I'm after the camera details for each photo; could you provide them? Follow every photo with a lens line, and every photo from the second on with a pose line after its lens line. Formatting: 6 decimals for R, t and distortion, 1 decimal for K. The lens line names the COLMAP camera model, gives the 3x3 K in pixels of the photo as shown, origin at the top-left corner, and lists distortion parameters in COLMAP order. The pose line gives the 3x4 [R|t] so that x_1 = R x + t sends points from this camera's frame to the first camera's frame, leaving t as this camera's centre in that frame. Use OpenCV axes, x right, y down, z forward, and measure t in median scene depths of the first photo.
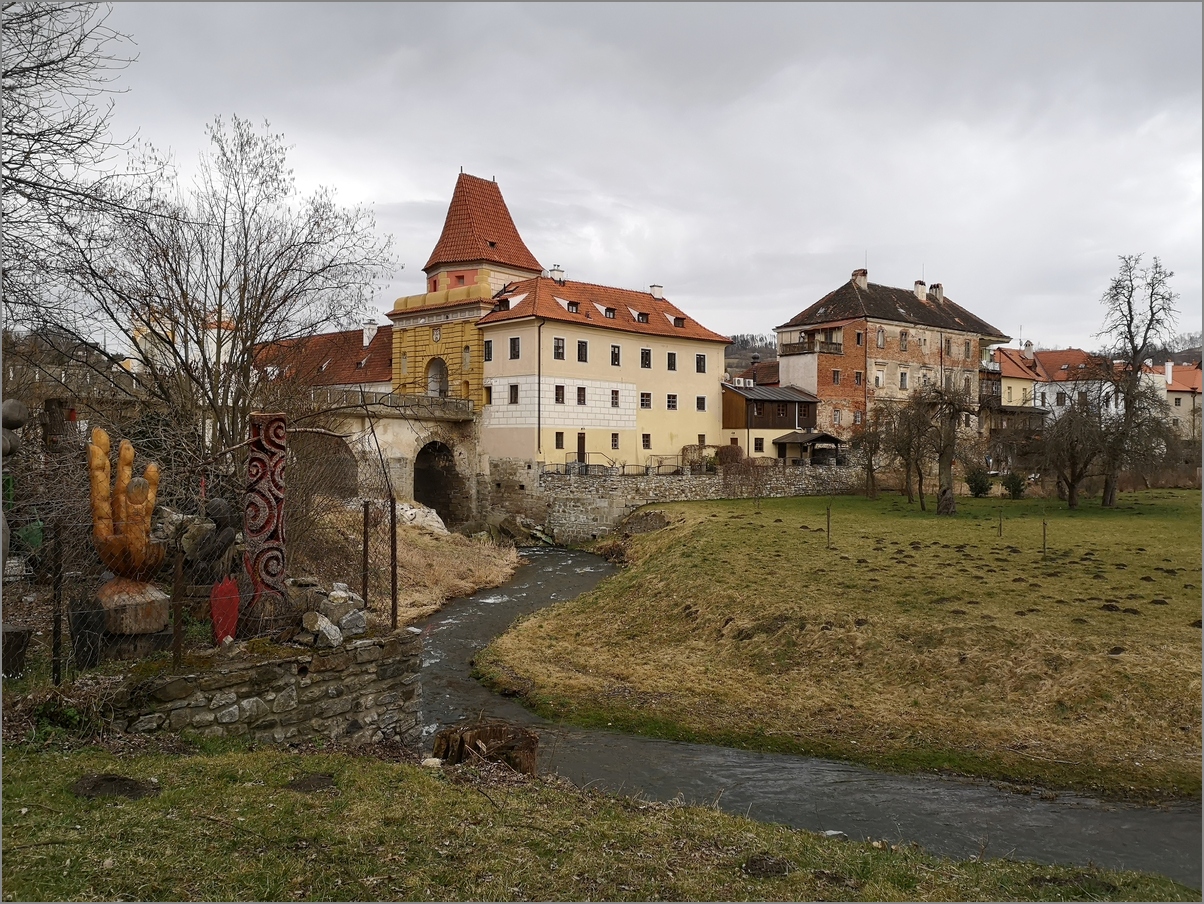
lens RADIAL K [[964.8, 0, 602.0], [0, 964.8, 452.0], [0, 0, 1]] dist [0.006686, 0.000309]
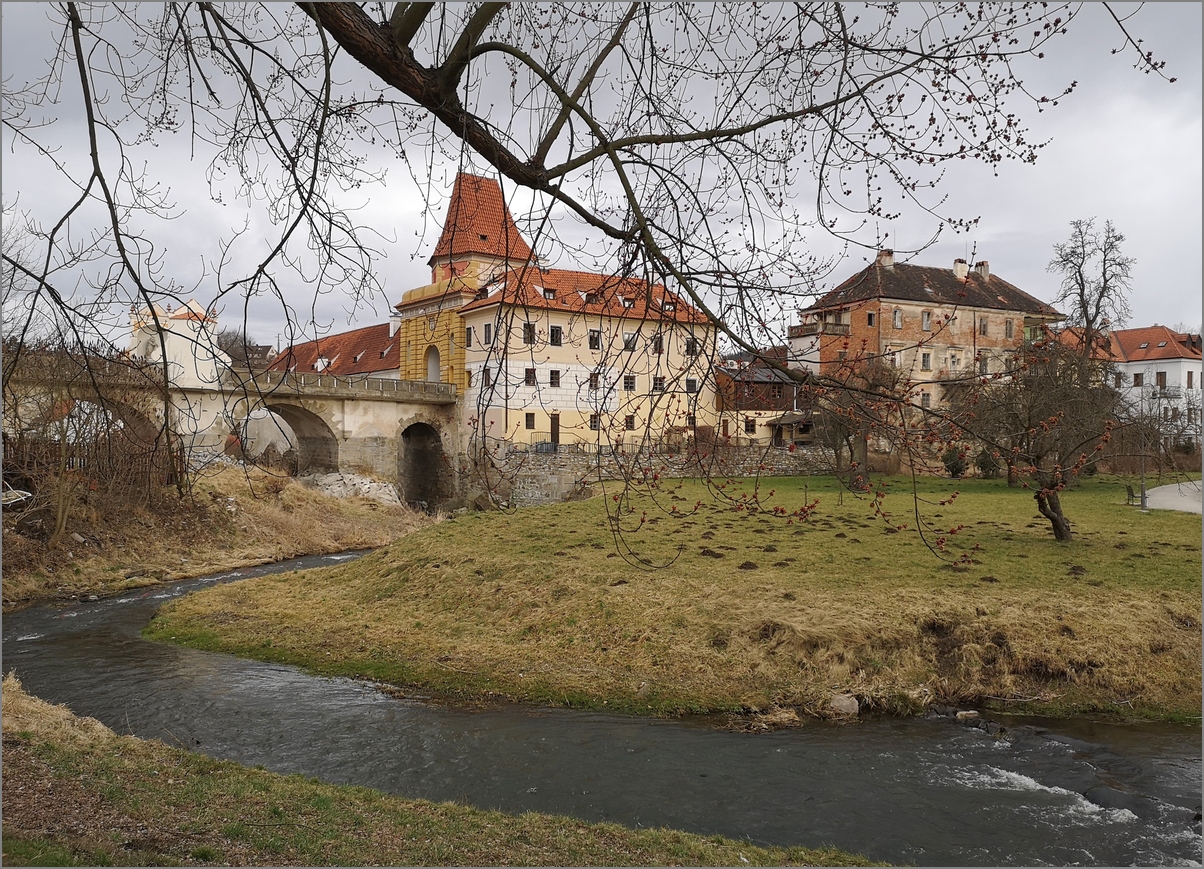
lens RADIAL K [[958.9, 0, 602.0], [0, 958.9, 434.5], [0, 0, 1]] dist [0.030843, 0.002895]
pose [[0.985214, -0.003528, -0.171291, 0.198124], [0.000993, 0.999889, -0.014883, 0.017205], [0.171325, 0.014493, 0.985108, -0.012557]]
